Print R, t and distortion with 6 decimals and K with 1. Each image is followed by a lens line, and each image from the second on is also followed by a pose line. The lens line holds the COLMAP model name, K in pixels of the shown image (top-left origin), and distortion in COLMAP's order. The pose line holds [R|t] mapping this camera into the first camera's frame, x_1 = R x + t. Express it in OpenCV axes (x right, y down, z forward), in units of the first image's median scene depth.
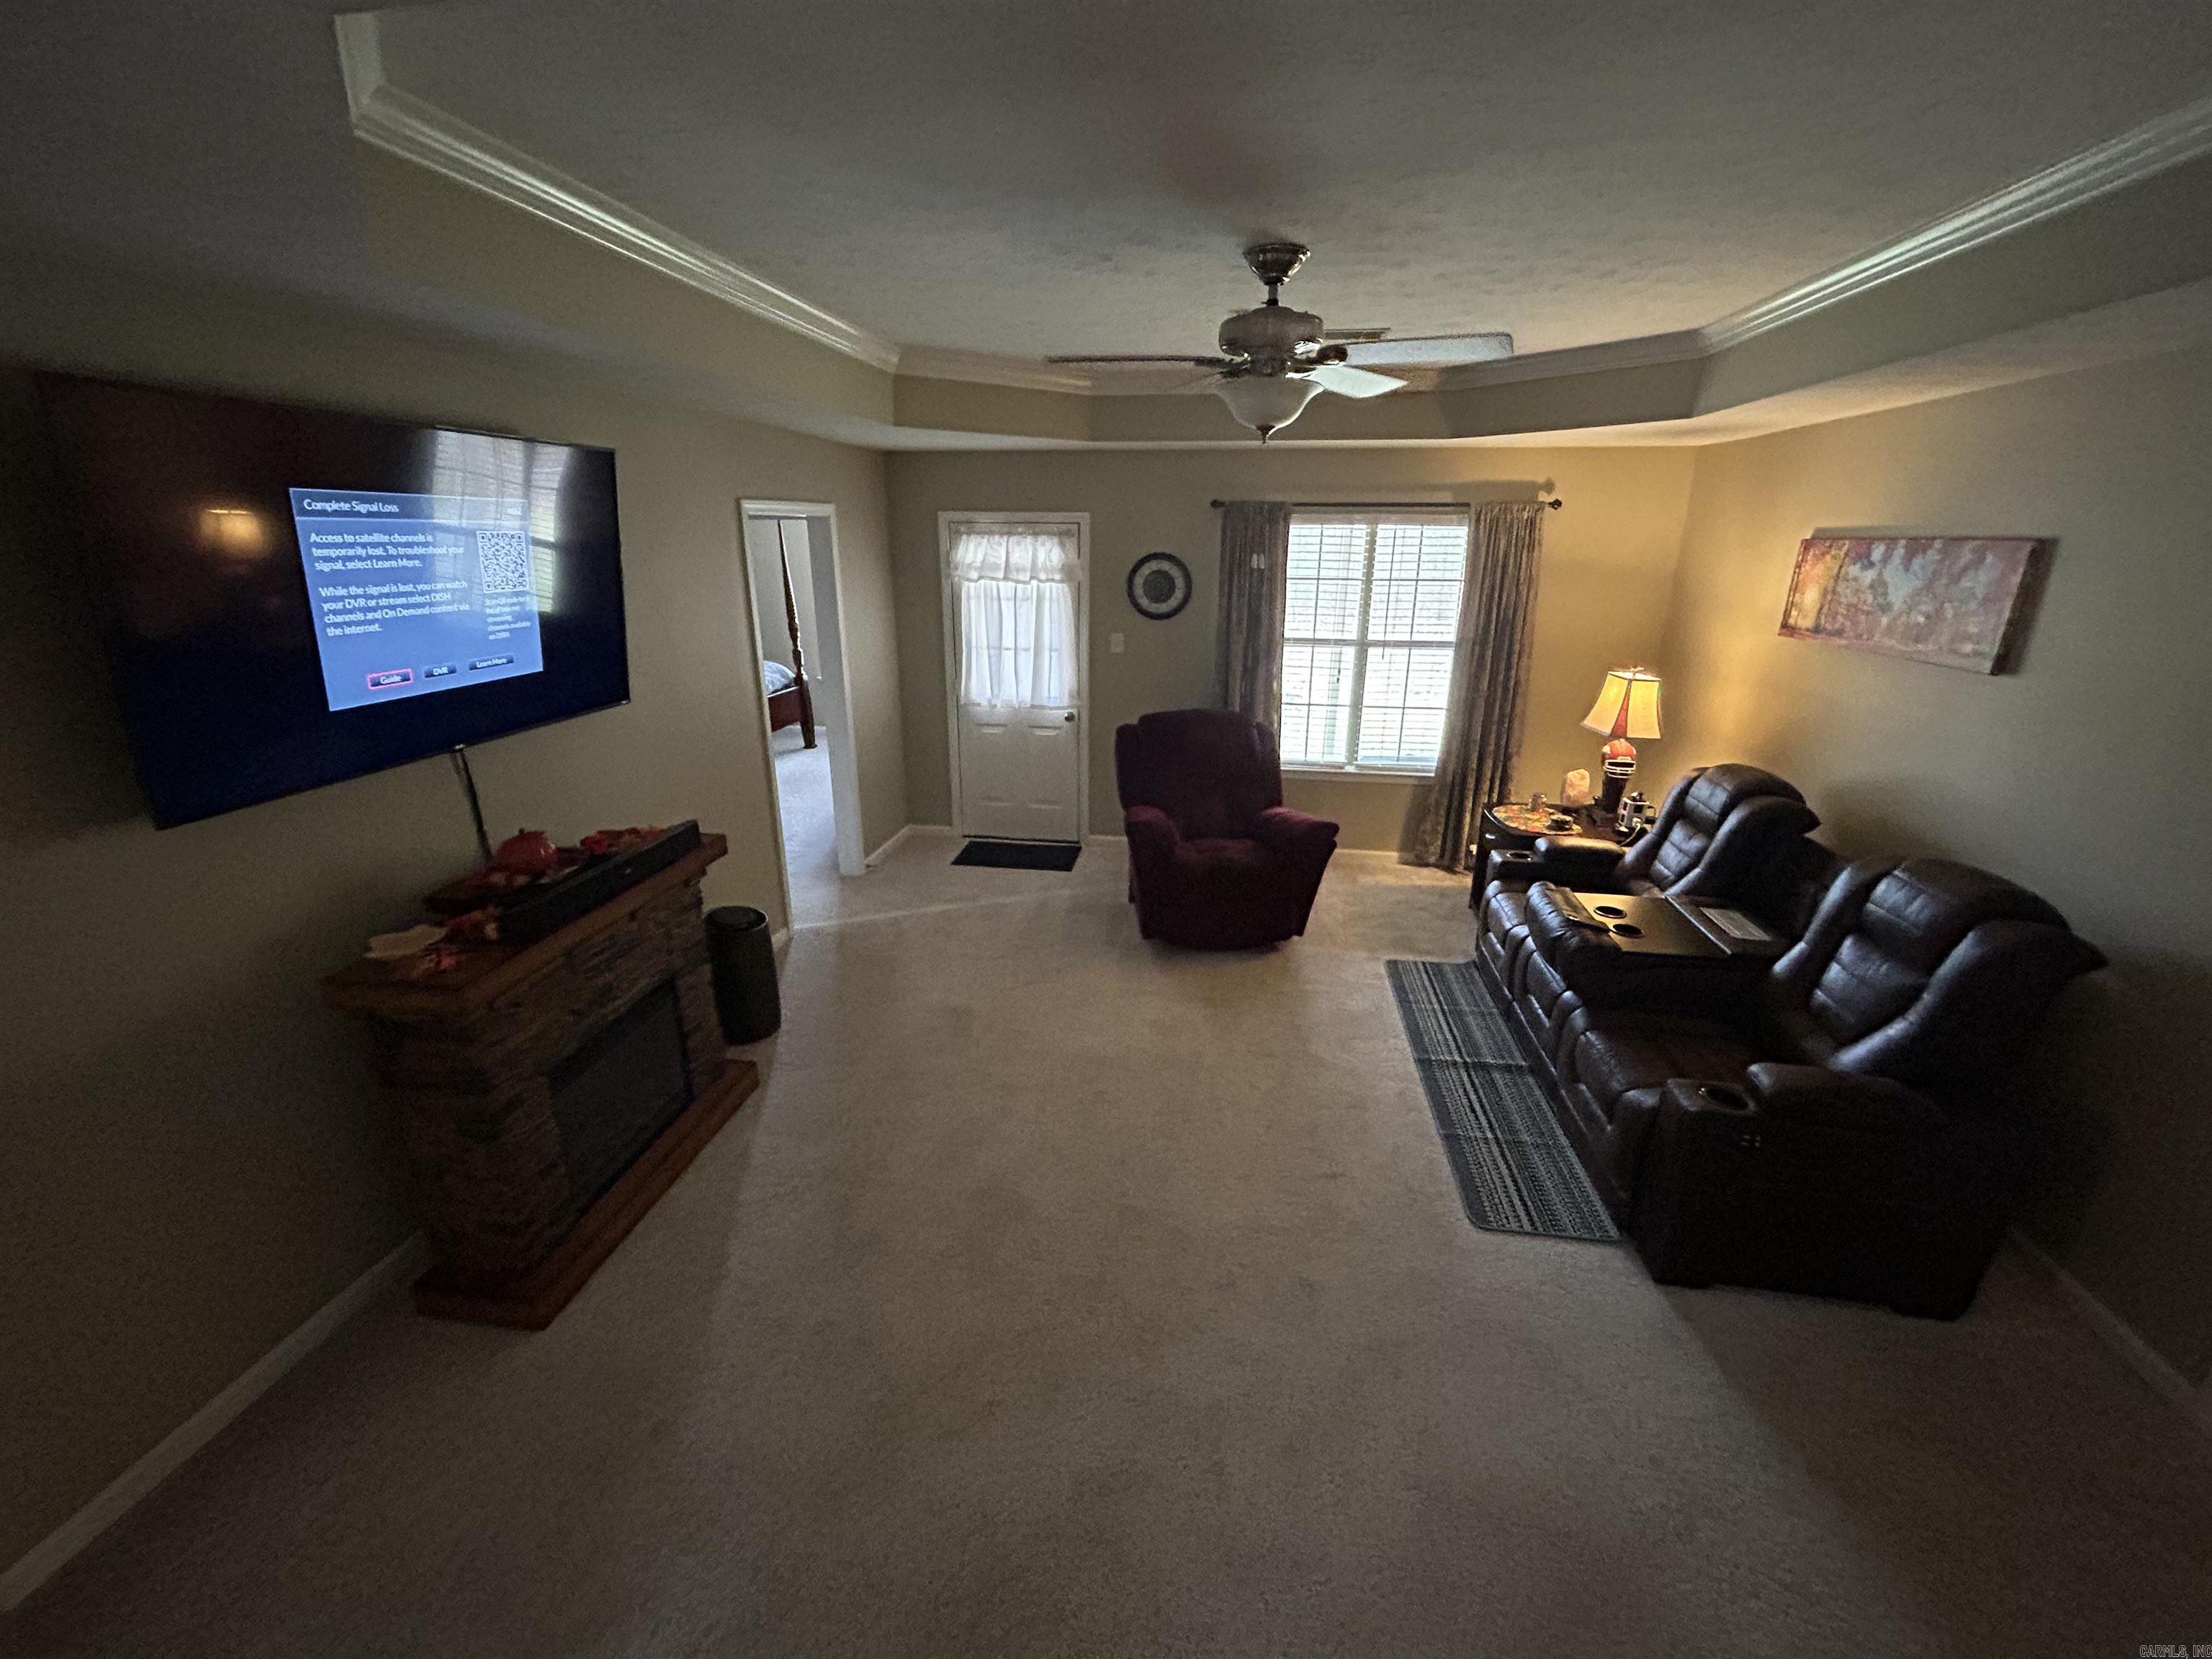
lens RADIAL K [[893.1, 0, 1108.2], [0, 893.1, 822.0], [0, 0, 1]] dist [0.001596, 0.000118]
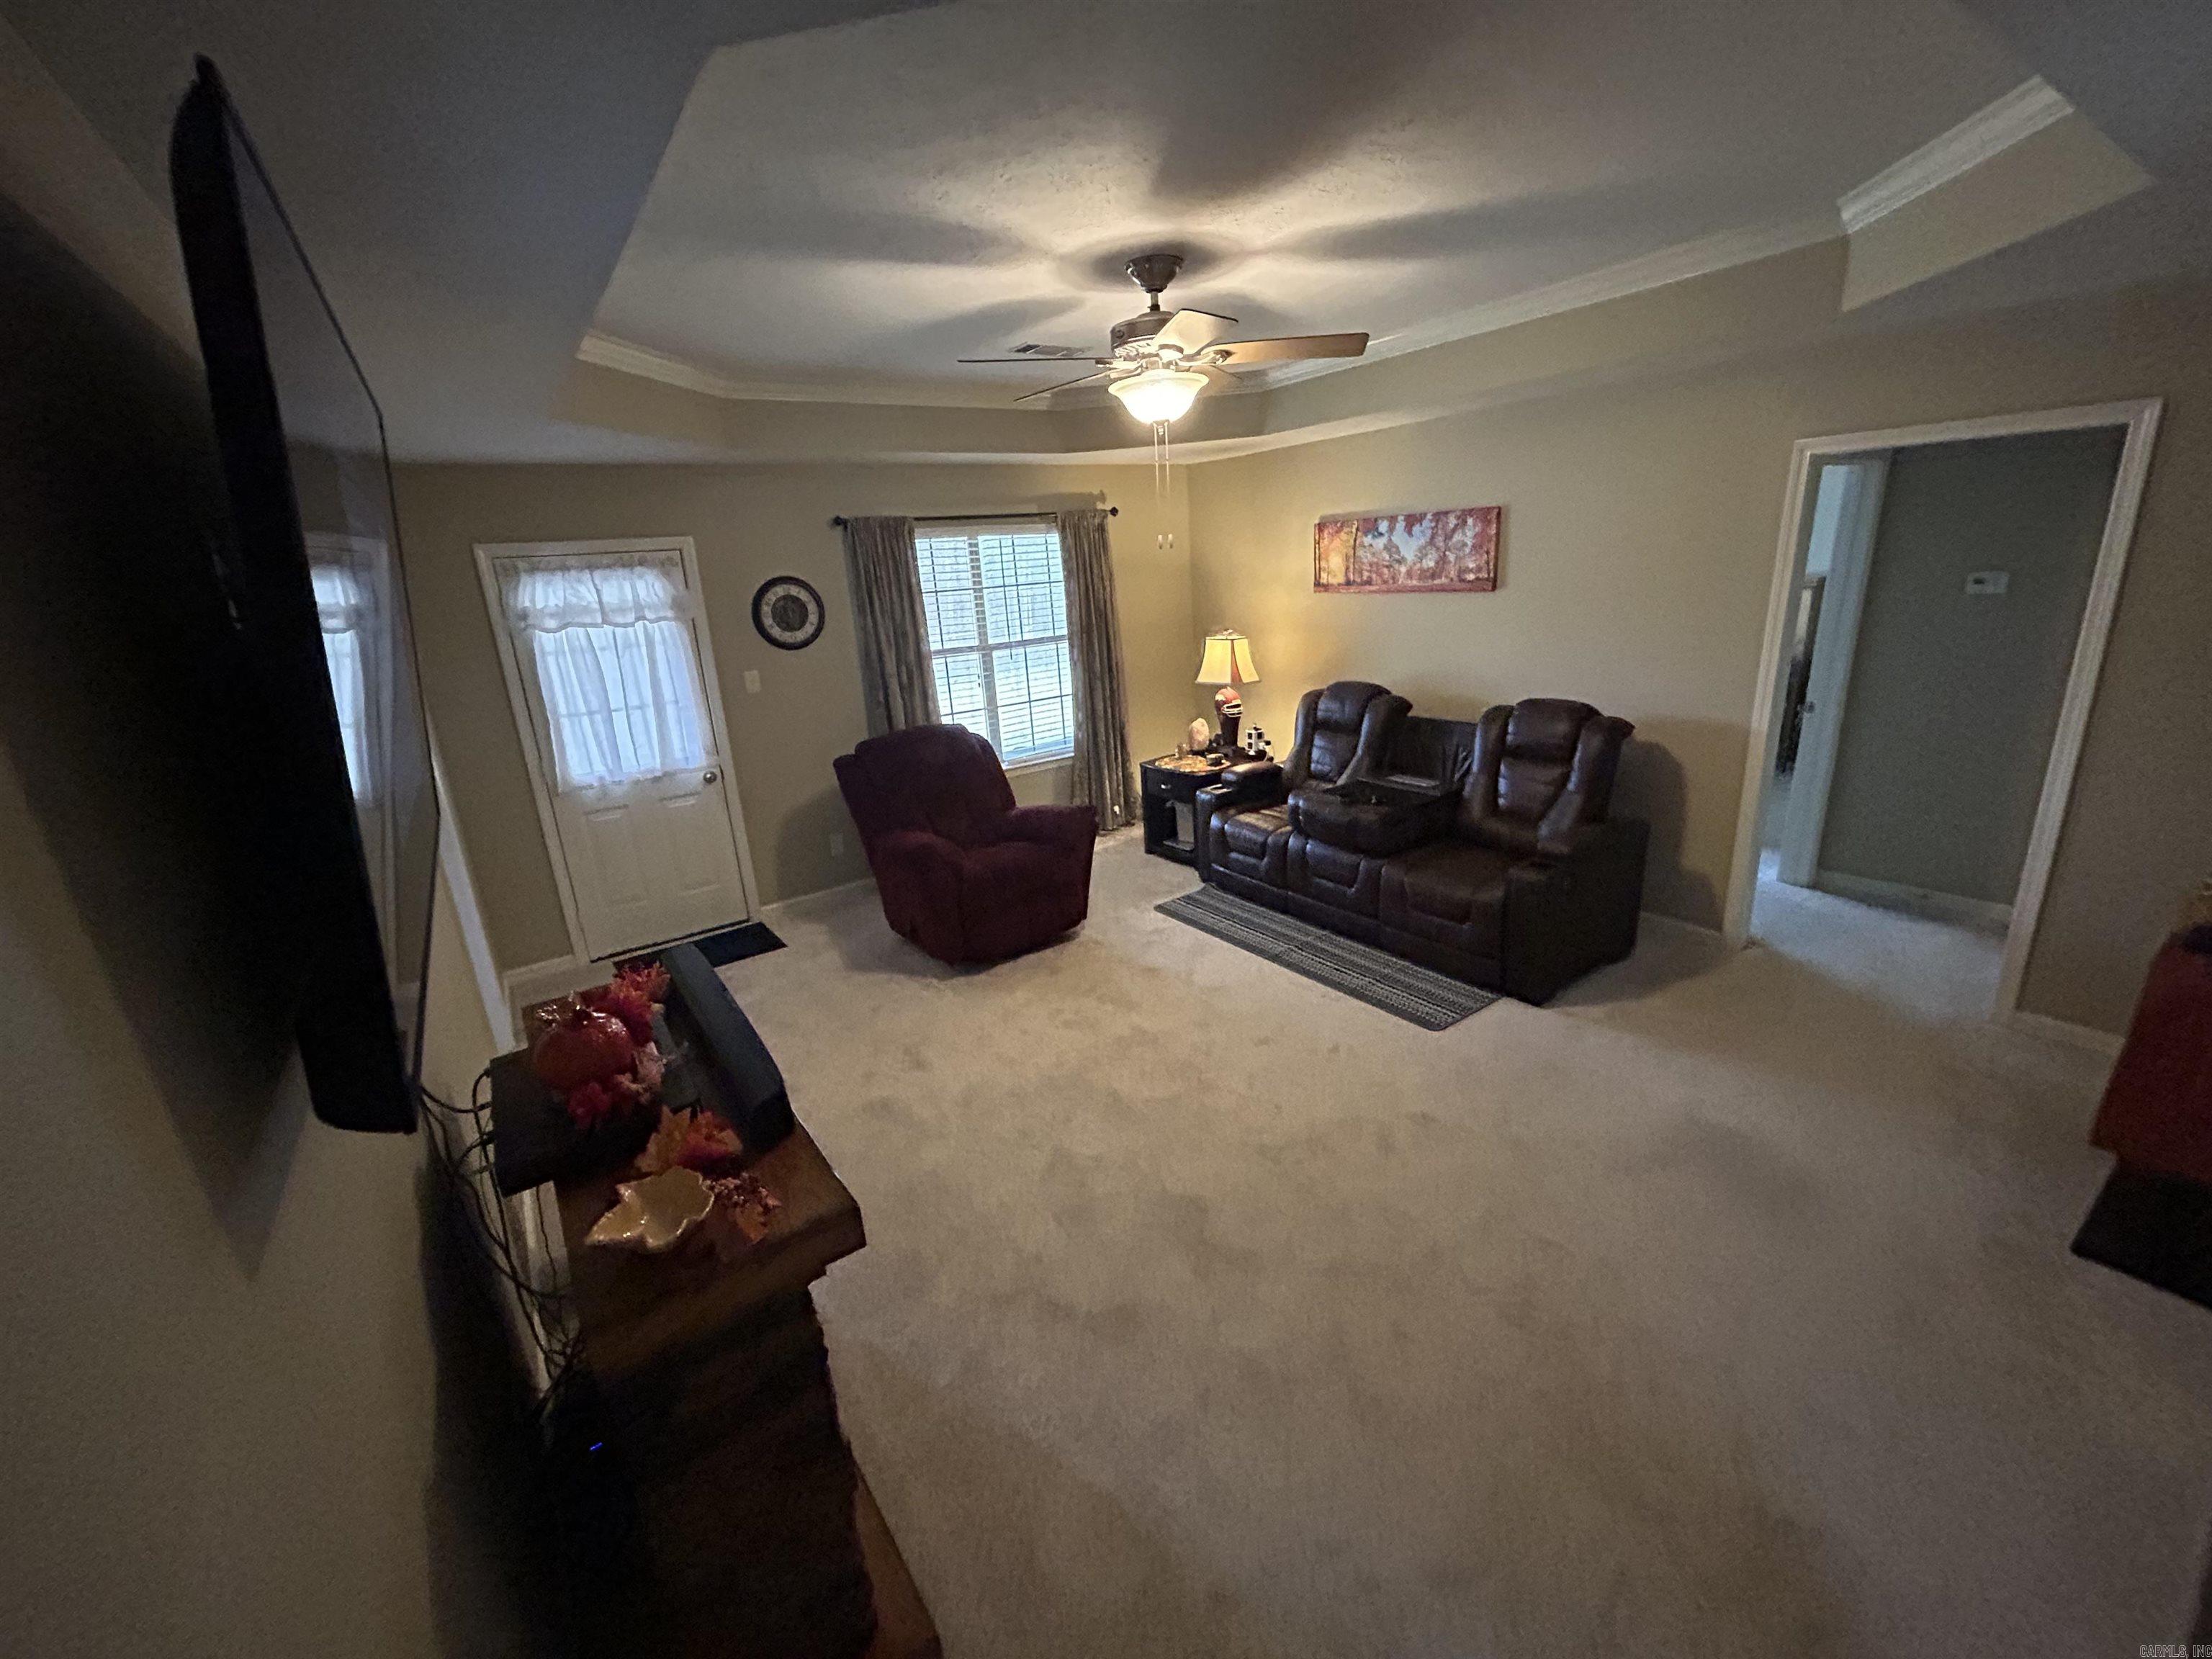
lens RADIAL K [[893.1, 0, 1109.3], [0, 893.1, 821.7], [0, 0, 1]] dist [0.001596, 0.000118]
pose [[0.724141, -0.246974, 0.643913, -0.378906], [0.275930, 0.959445, 0.057688, -0.025964], [-0.632046, 0.135900, 0.762921, 0.143504]]
